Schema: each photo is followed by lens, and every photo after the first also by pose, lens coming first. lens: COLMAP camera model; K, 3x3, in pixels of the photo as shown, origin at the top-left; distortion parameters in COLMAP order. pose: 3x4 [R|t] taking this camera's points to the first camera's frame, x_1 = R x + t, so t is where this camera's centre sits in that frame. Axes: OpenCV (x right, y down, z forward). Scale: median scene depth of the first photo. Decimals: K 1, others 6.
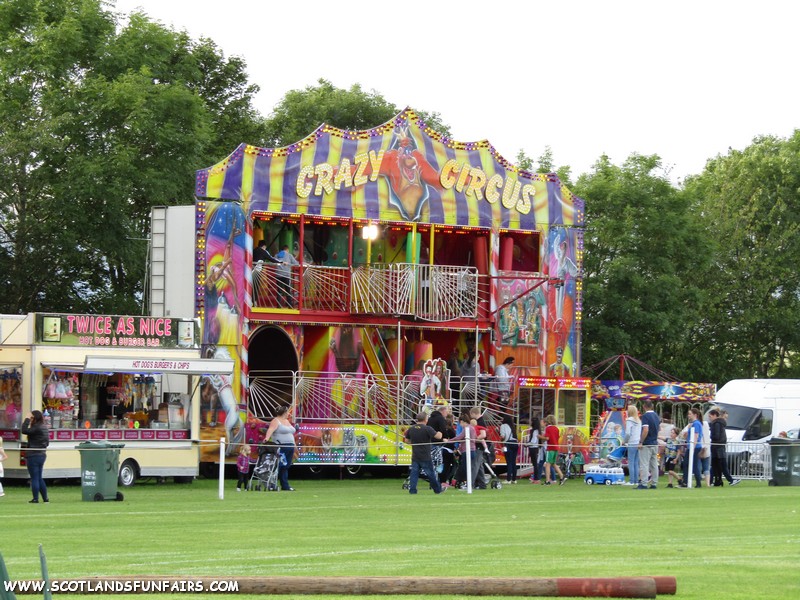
lens RADIAL K [[4386.8, 0, 400.1], [0, 4386.8, 300.4], [0, 0, 1]] dist [0.547949, 0.000000]
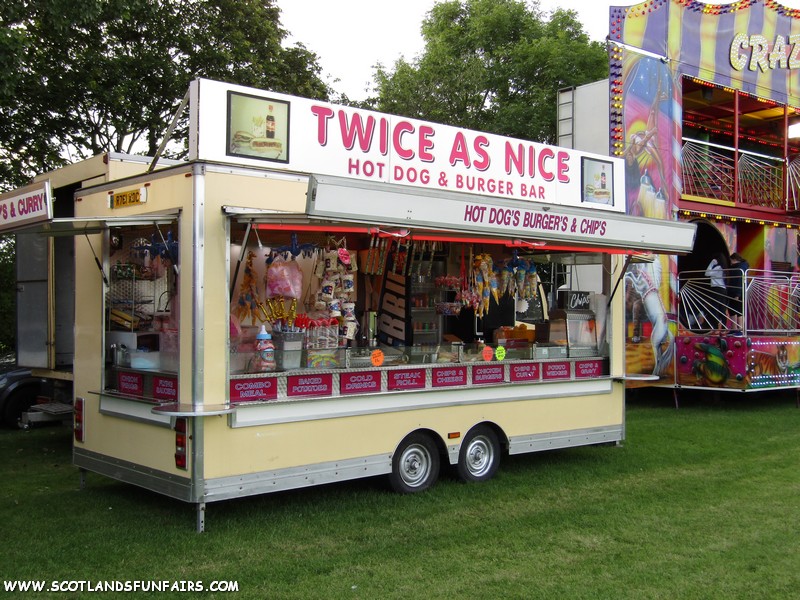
lens RADIAL K [[945.9, 0, 400.6], [0, 945.9, 301.3], [0, 0, 1]] dist [0.010500, 0.000000]
pose [[0.967123, -0.012937, -0.253980, -0.039881], [0.014545, 0.999884, 0.004452, 0.019975], [0.253893, -0.008000, 0.967199, 0.820090]]
